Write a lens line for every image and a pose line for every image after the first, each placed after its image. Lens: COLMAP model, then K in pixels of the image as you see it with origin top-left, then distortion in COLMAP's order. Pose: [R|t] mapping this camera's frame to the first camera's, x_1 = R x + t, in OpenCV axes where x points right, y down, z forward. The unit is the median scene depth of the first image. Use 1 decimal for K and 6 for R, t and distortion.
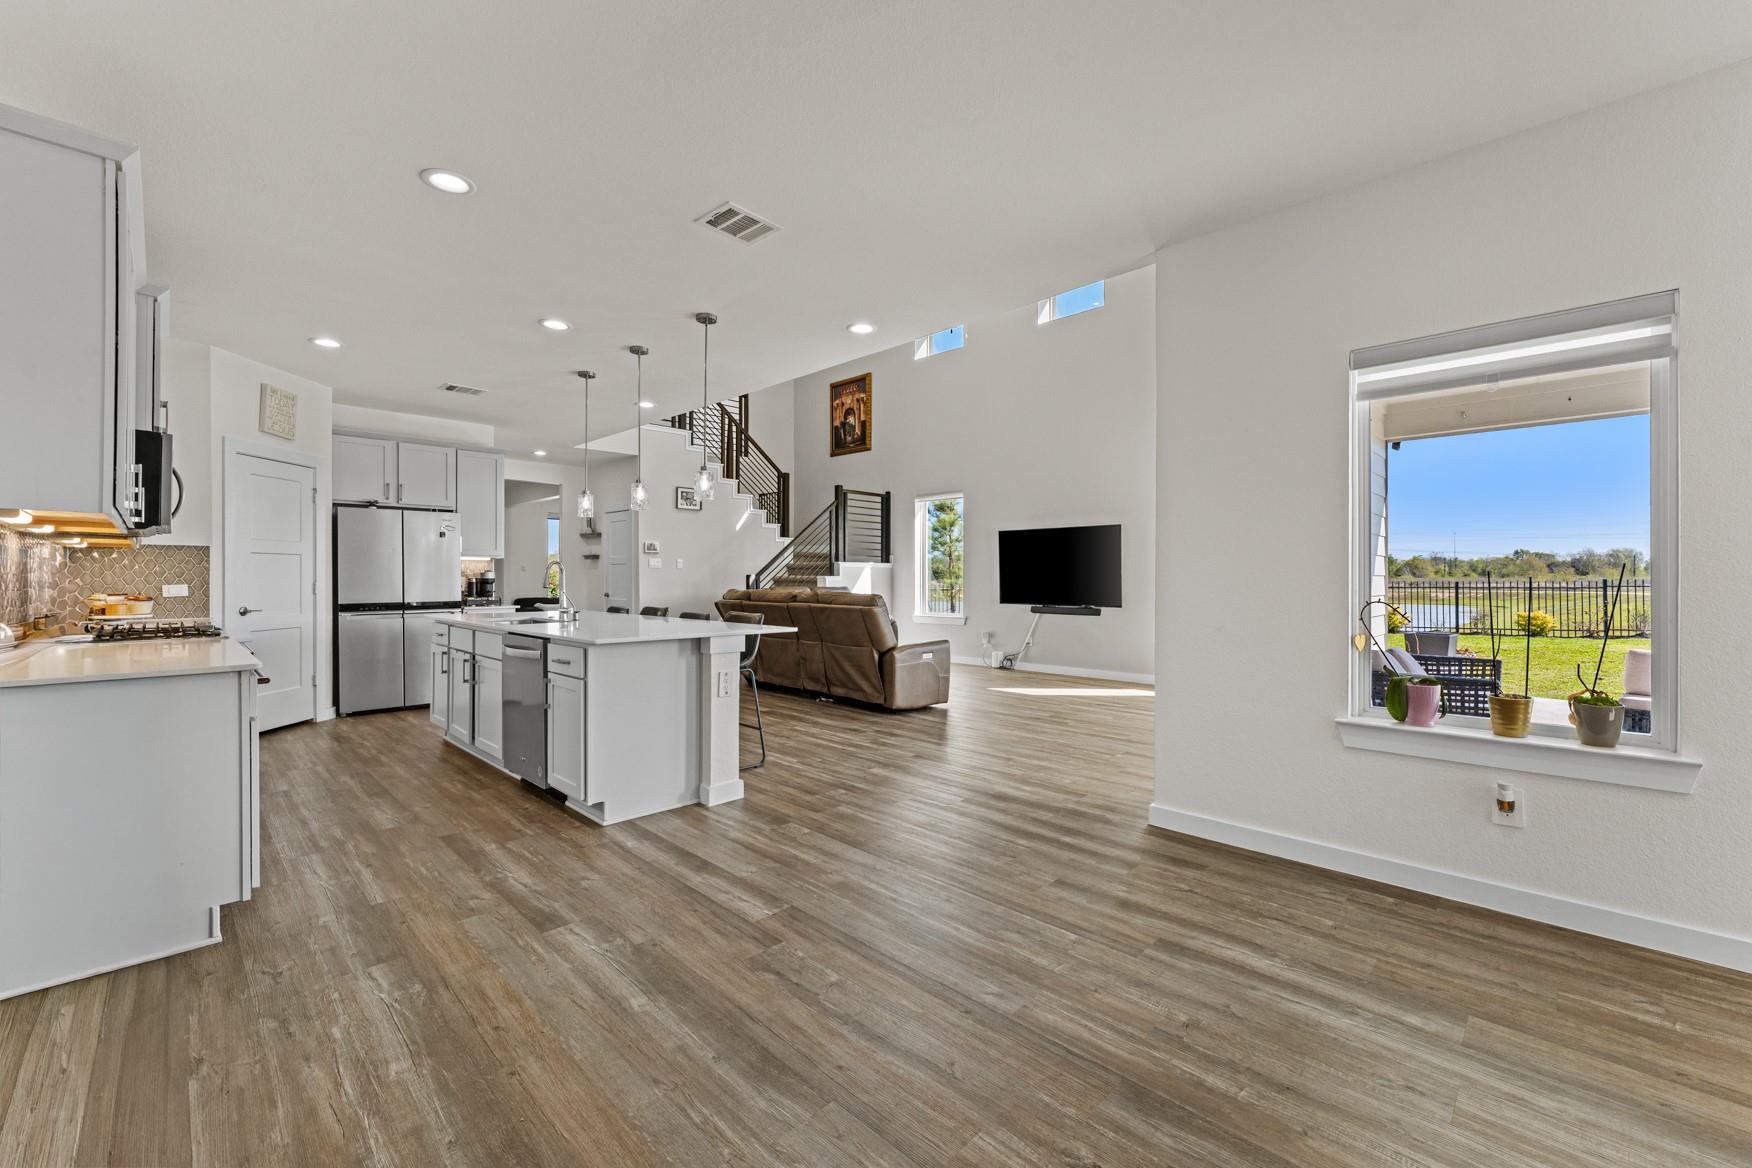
lens RADIAL K [[708.6, 0, 881.4], [0, 708.6, 579.5], [0, 0, 1]] dist [-0.001949, 0.000574]
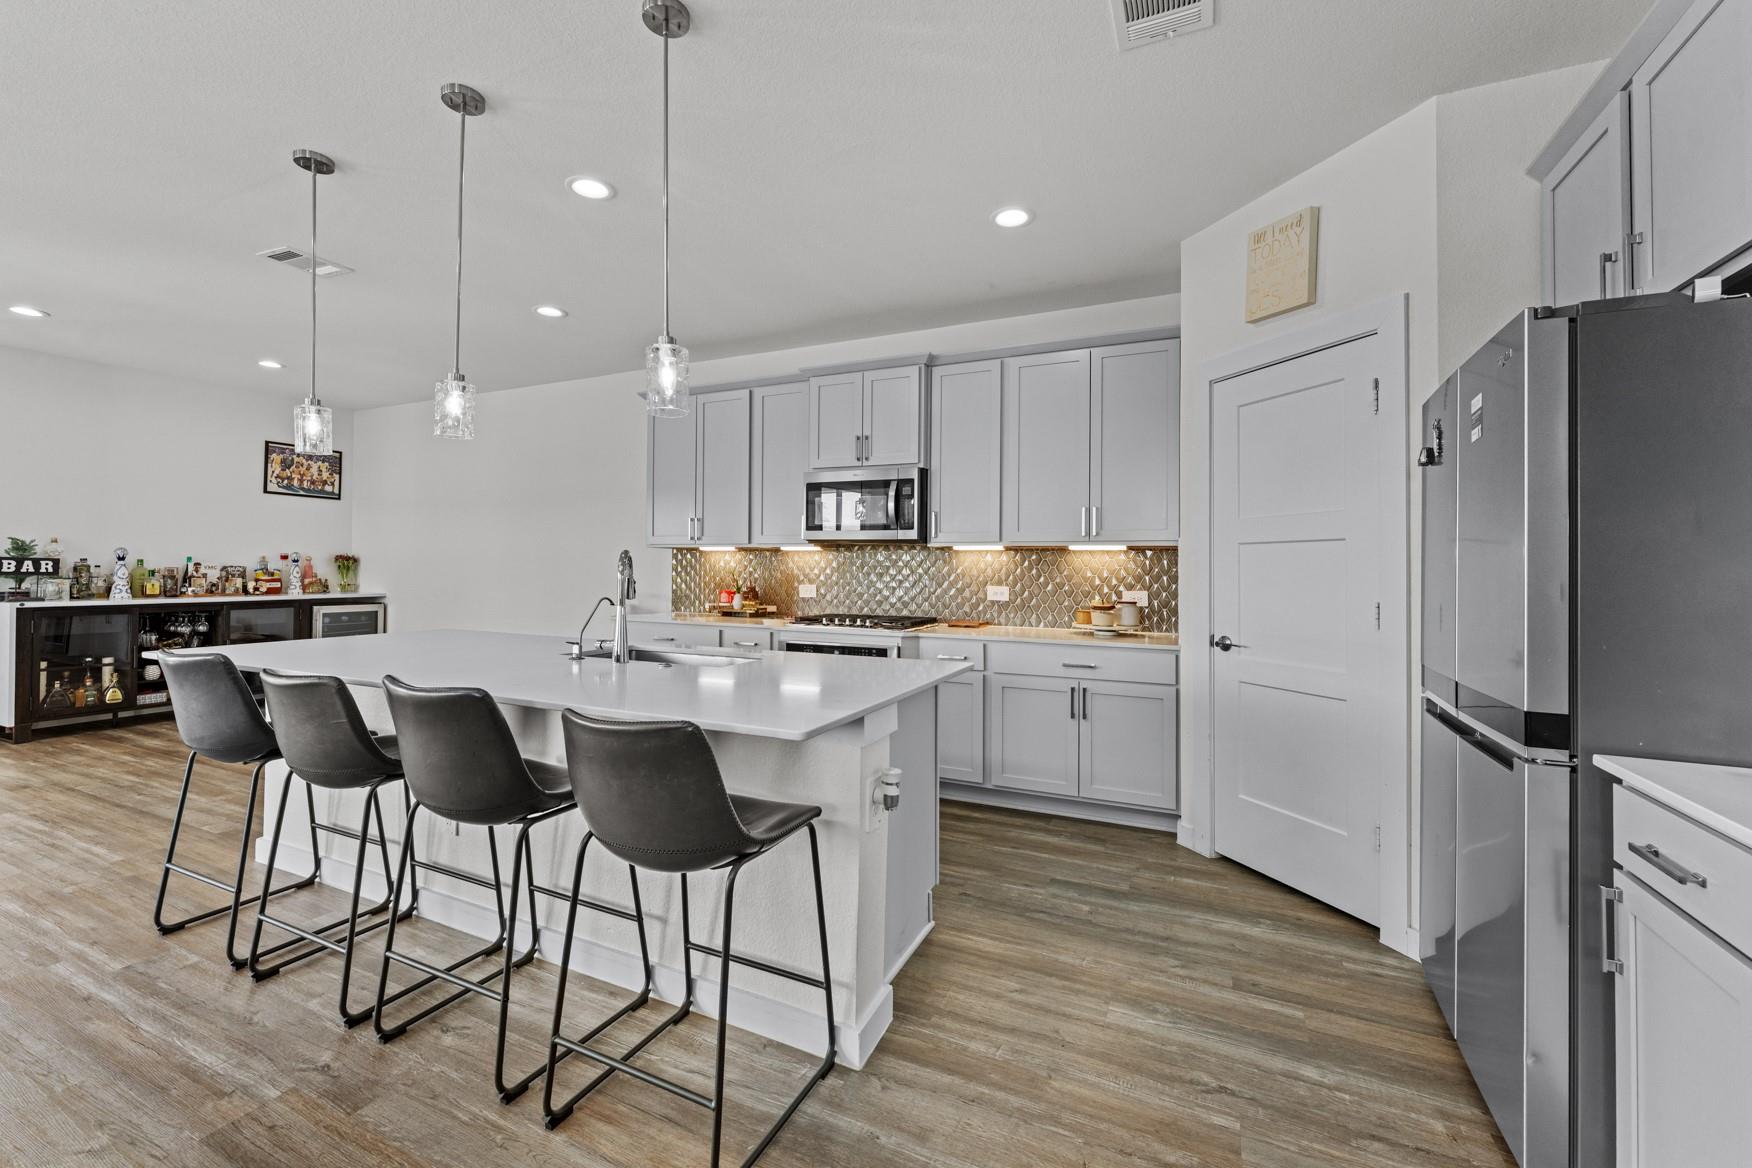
lens RADIAL K [[708.6, 0, 878.0], [0, 708.6, 558.5], [0, 0, 1]] dist [-0.001949, 0.000574]
pose [[-0.945041, -0.015509, -0.326584, -0.370964], [-0.011015, 0.999818, -0.015606, -0.011404], [0.326766, -0.011151, -0.945039, 1.253397]]
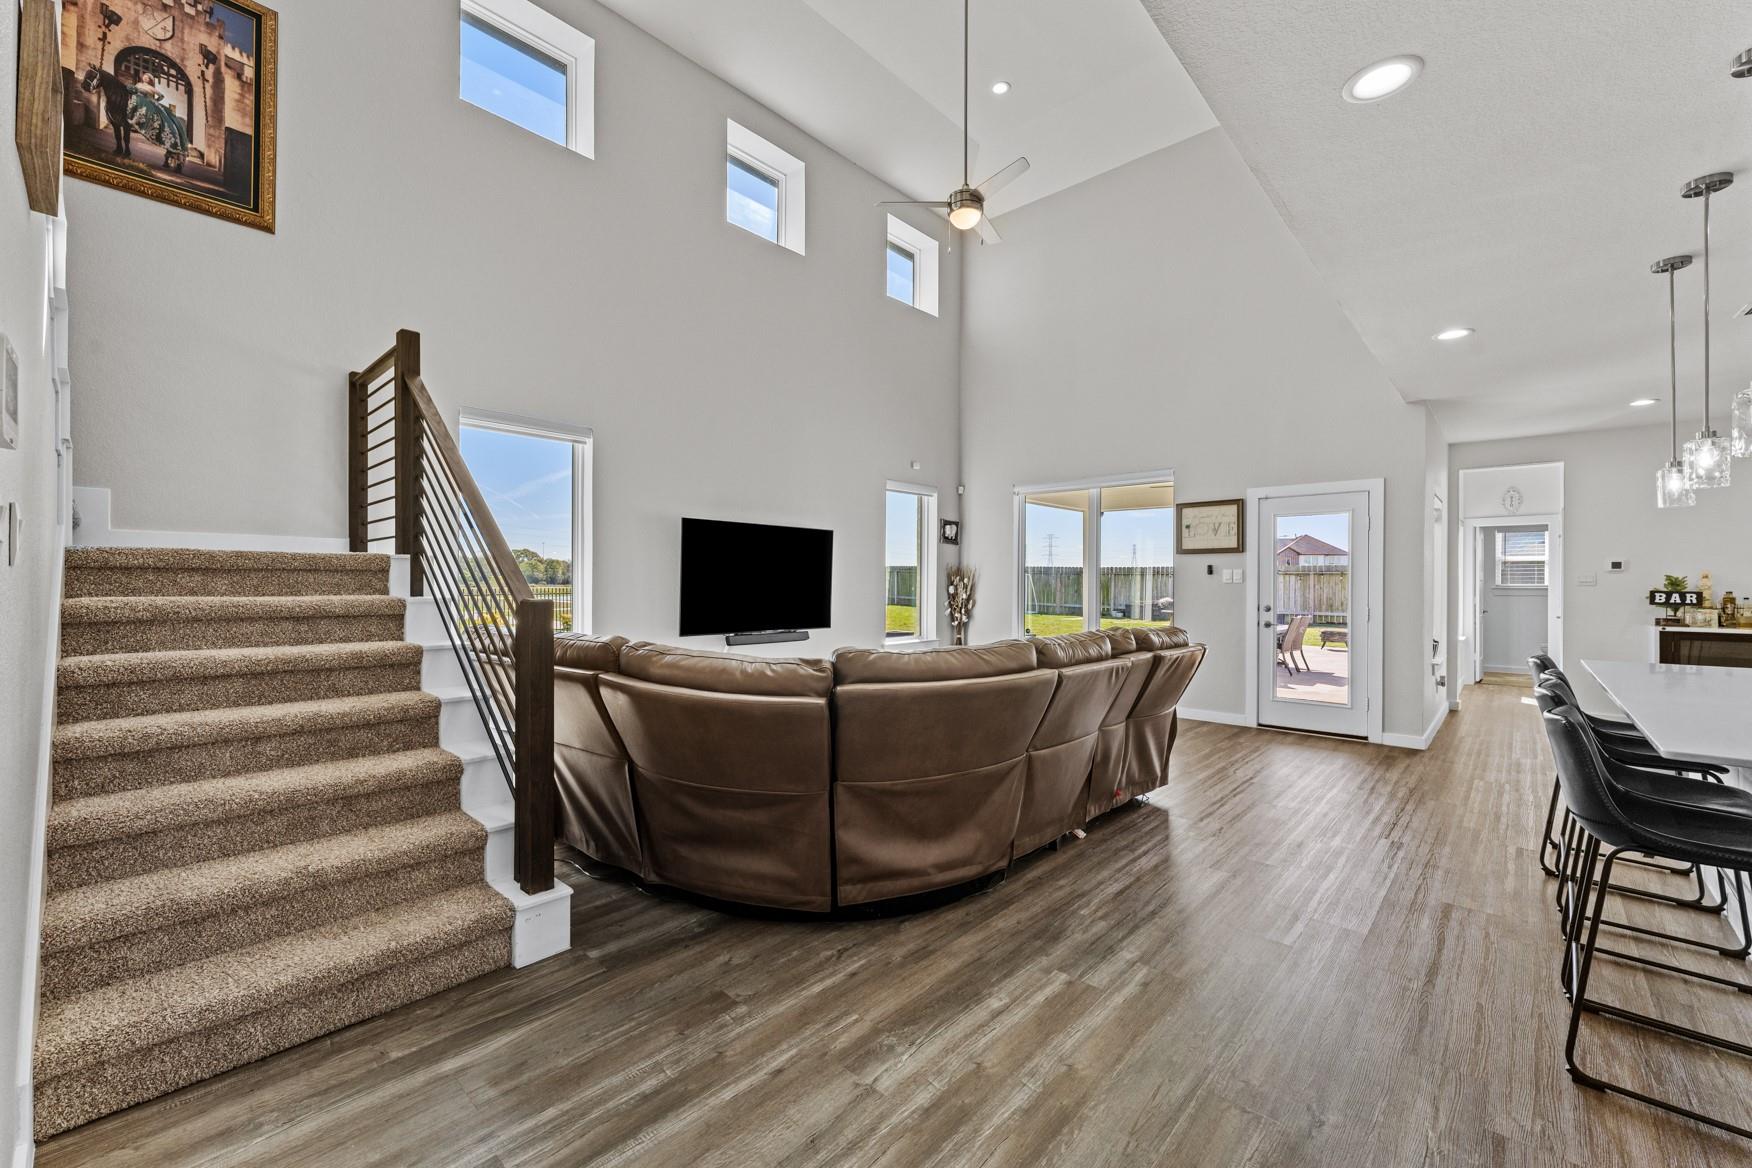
lens RADIAL K [[708.6, 0, 877.7], [0, 708.6, 581.0], [0, 0, 1]] dist [-0.001949, 0.000574]
pose [[-0.033272, 0.001031, 0.999446, -0.702927], [-0.005469, 0.999984, -0.001214, -0.022036], [-0.999431, -0.005507, -0.033266, 1.333021]]
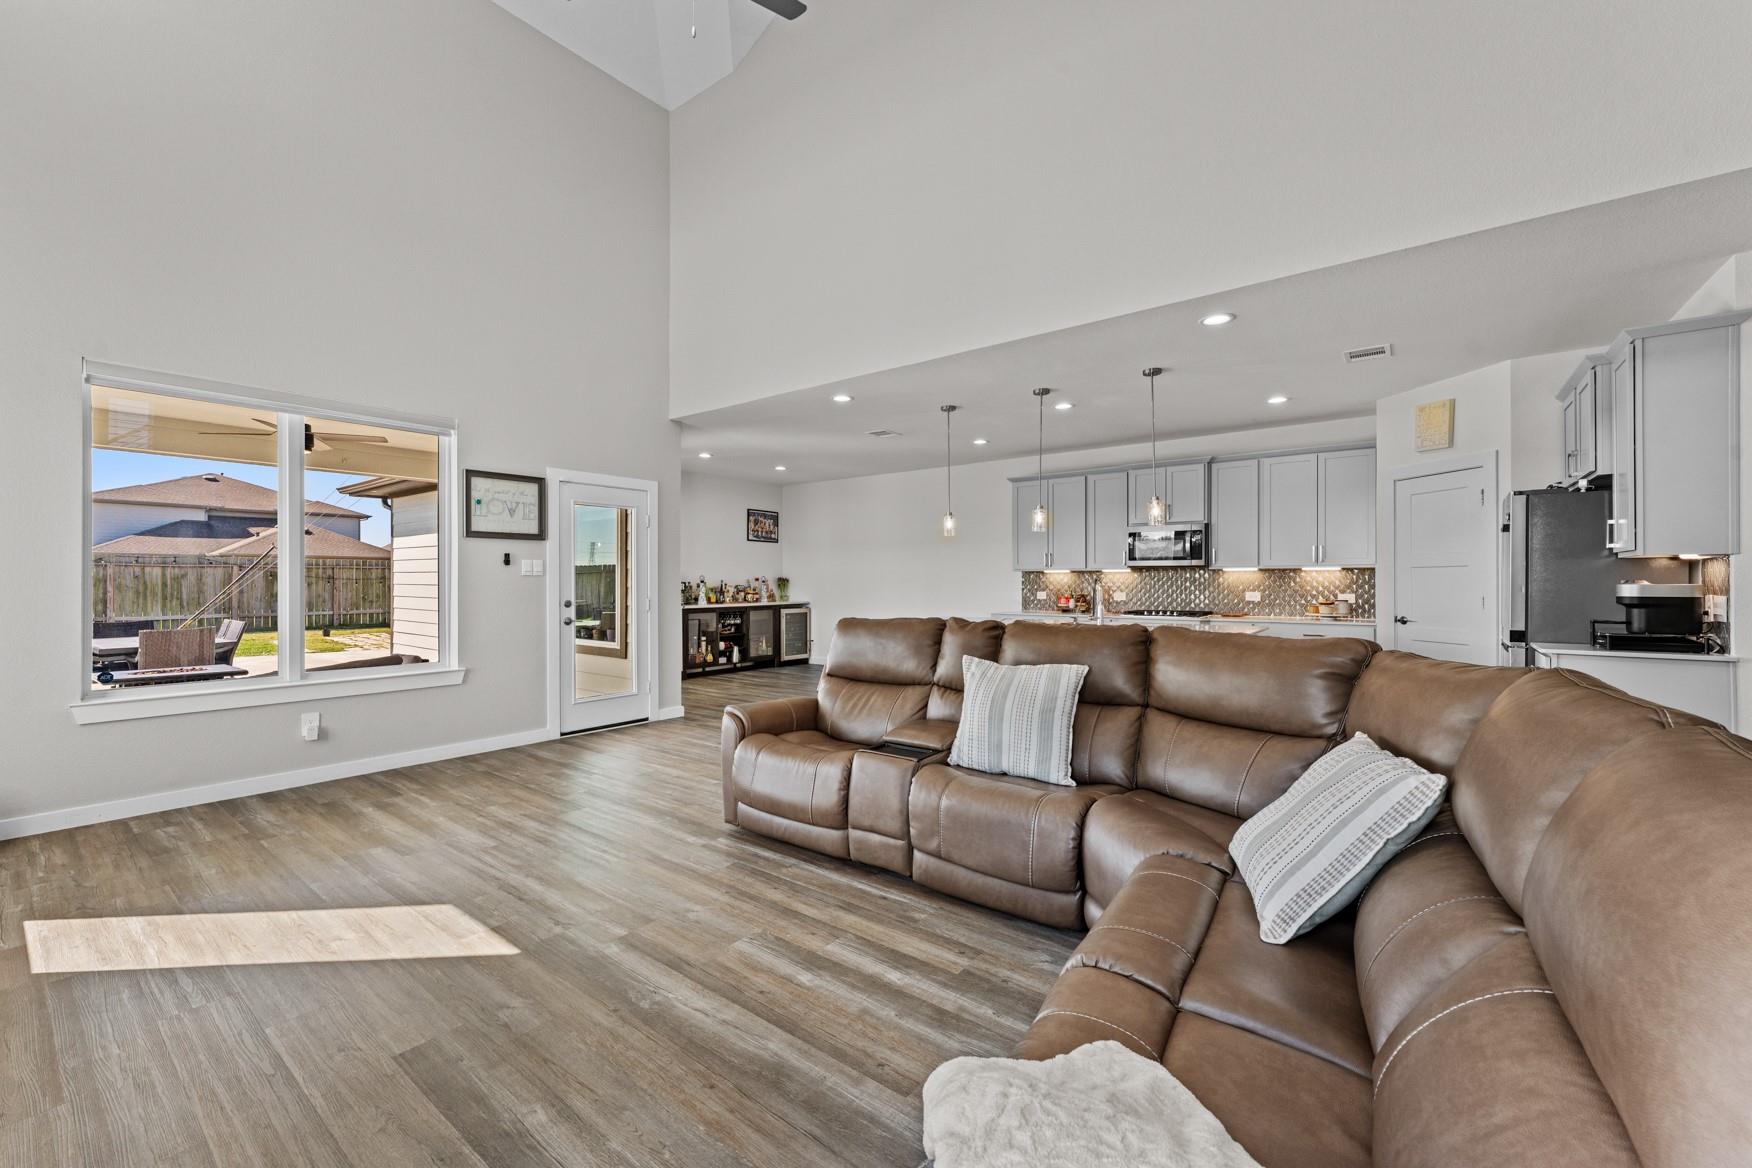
lens RADIAL K [[708.6, 0, 872.1], [0, 708.6, 584.3], [0, 0, 1]] dist [-0.001949, 0.000574]
pose [[-0.993382, 0.002354, -0.114836, 0.050005], [0.001878, 0.999989, 0.004253, -0.015280], [0.114845, 0.004009, -0.993375, 1.721312]]
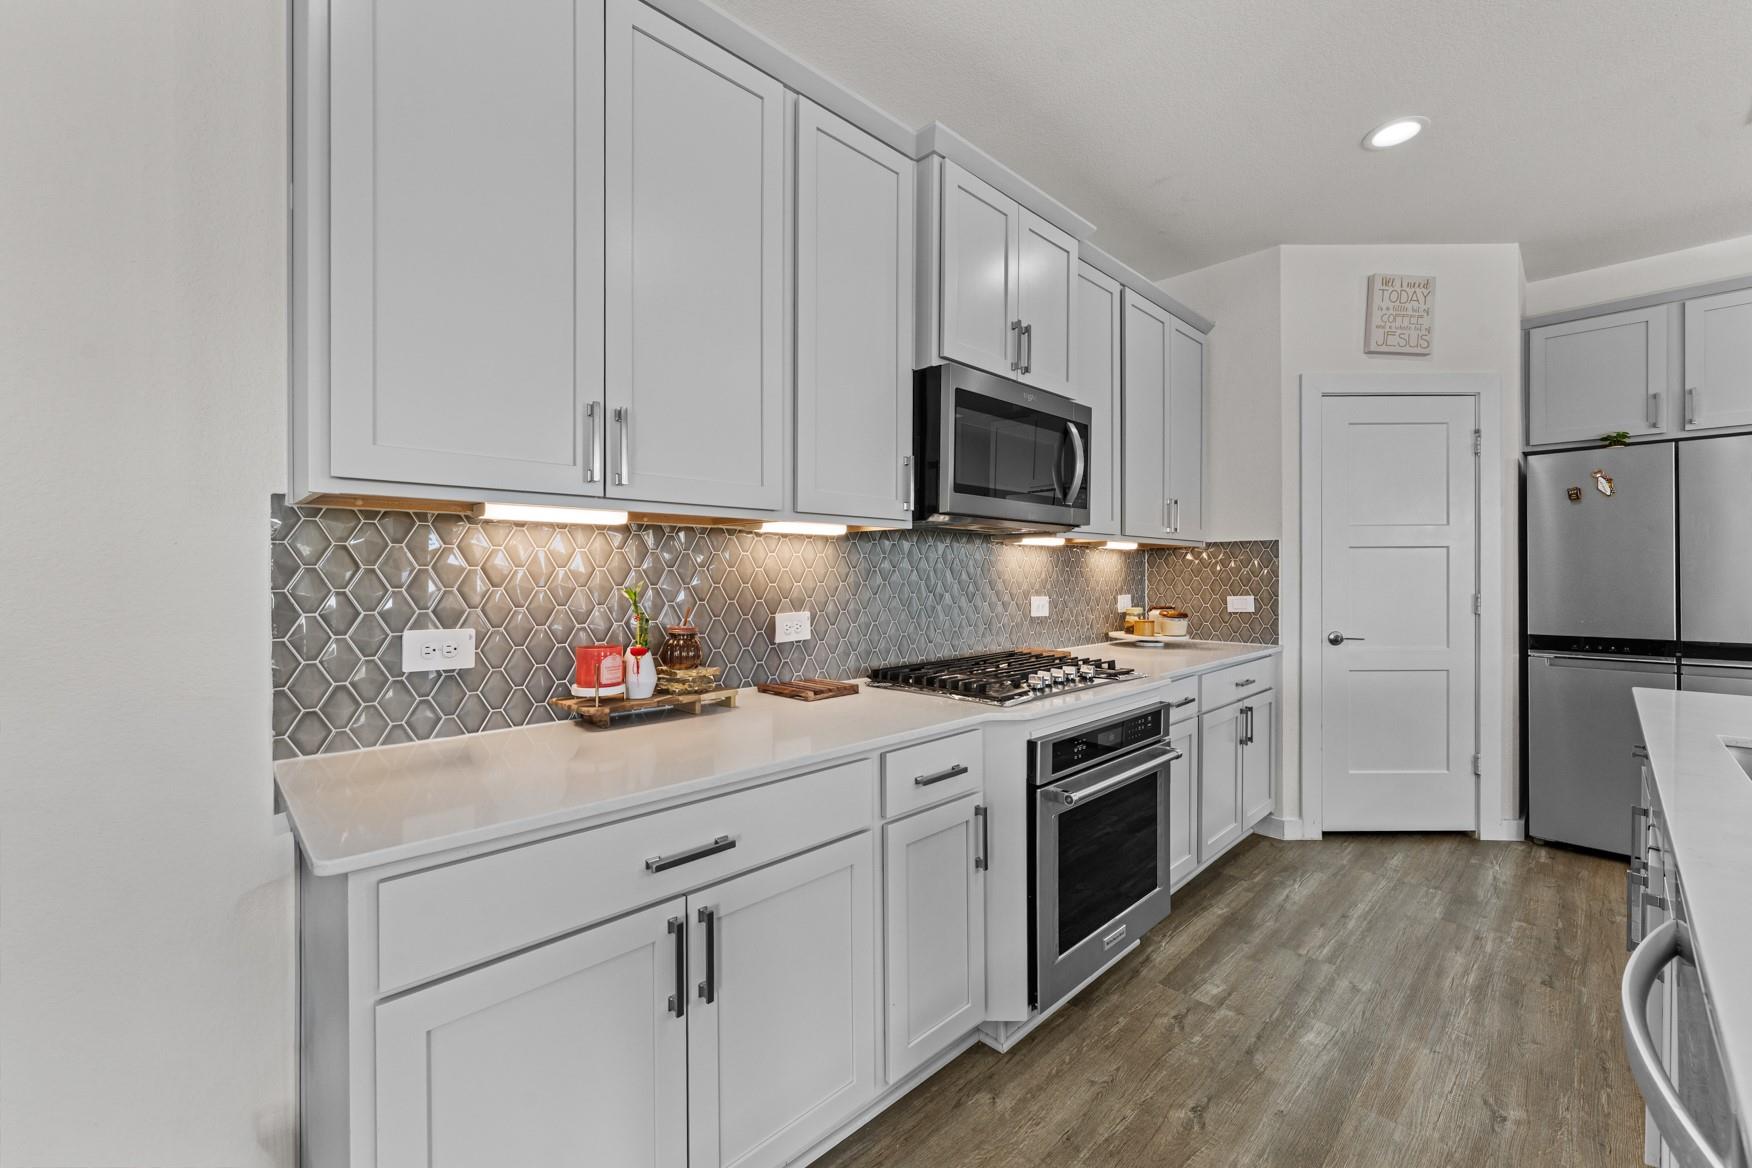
lens RADIAL K [[708.6, 0, 880.3], [0, 708.6, 576.2], [0, 0, 1]] dist [-0.001949, 0.000574]
pose [[-0.027159, 0.003273, -0.999626, -0.208743], [0.000791, 0.999994, 0.003253, -0.012130], [0.999631, -0.000702, -0.027162, 0.515151]]
